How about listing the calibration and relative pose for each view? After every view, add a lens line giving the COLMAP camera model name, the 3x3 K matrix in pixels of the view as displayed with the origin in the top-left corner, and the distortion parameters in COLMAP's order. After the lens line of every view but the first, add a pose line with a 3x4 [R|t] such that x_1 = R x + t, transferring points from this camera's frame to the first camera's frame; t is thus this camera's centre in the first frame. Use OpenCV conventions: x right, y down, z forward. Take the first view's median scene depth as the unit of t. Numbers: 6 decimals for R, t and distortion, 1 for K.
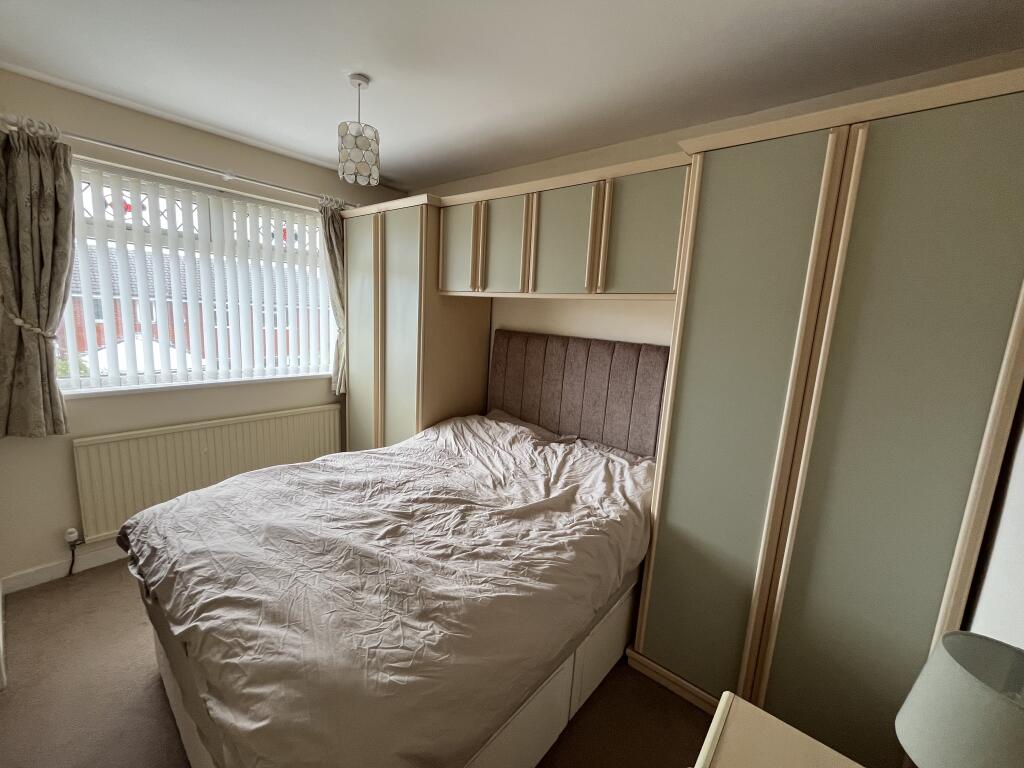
lens RADIAL K [[415.2, 0, 512.0], [0, 415.2, 384.0], [0, 0, 1]] dist [-0.002785, -0.000625]
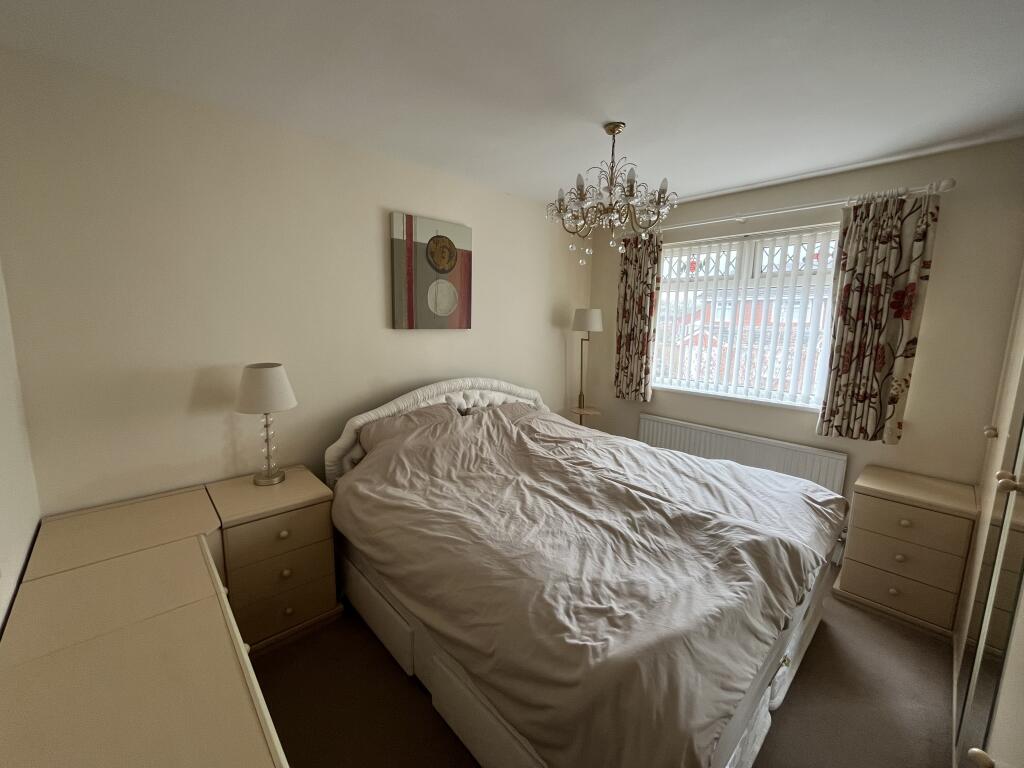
lens RADIAL K [[415.2, 0, 512.0], [0, 415.2, 384.0], [0, 0, 1]] dist [-0.002785, -0.000625]
pose [[-0.121100, 0.076130, -0.989717, 0.588391], [-0.186554, 0.977543, 0.098020, -0.047095], [0.974952, 0.196506, -0.104178, 0.578926]]
